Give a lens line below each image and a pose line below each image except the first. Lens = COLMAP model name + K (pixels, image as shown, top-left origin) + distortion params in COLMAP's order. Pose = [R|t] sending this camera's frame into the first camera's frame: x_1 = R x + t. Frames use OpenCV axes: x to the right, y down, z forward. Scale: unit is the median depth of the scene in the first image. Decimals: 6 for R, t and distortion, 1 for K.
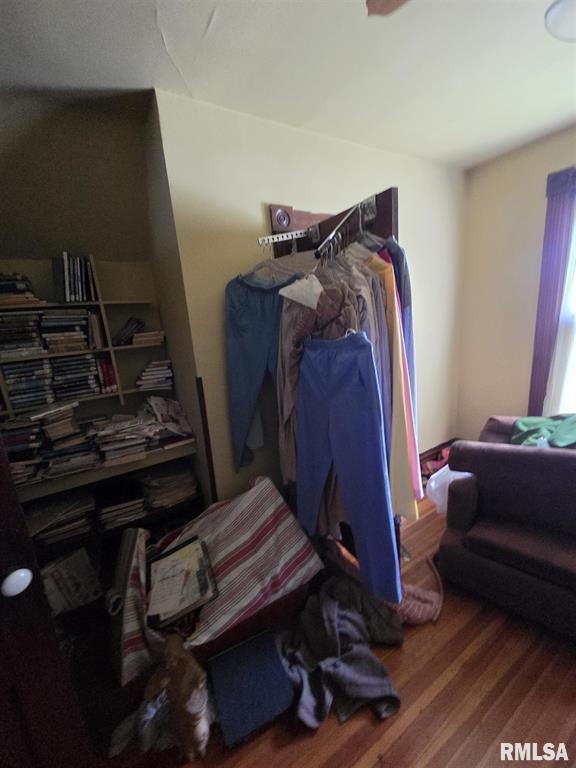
lens RADIAL K [[313.0, 0, 289.6], [0, 313.0, 381.6], [0, 0, 1]] dist [0.002061, 0.000041]
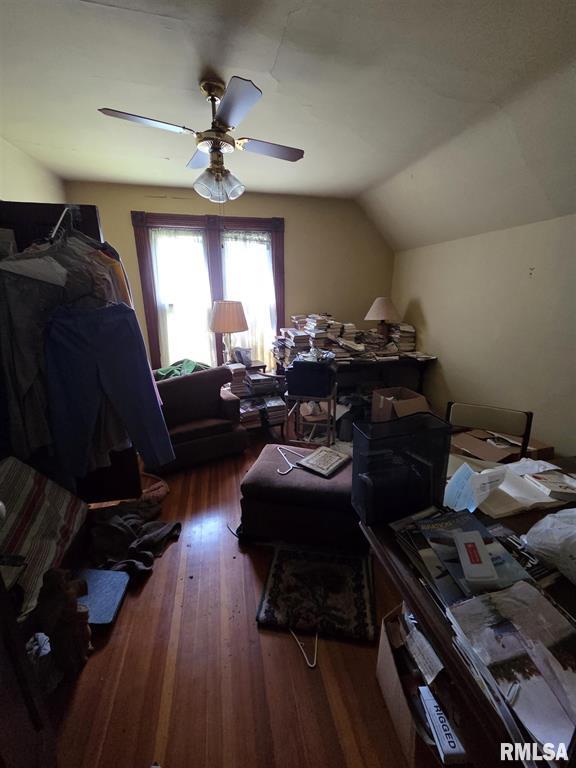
lens RADIAL K [[313.0, 0, 289.7], [0, 313.0, 382.2], [0, 0, 1]] dist [0.002061, 0.000041]
pose [[0.318511, -0.186408, 0.929410, -0.762948], [0.178488, 0.974730, 0.134329, 0.122141], [-0.930963, 0.123103, 0.343733, -0.199246]]
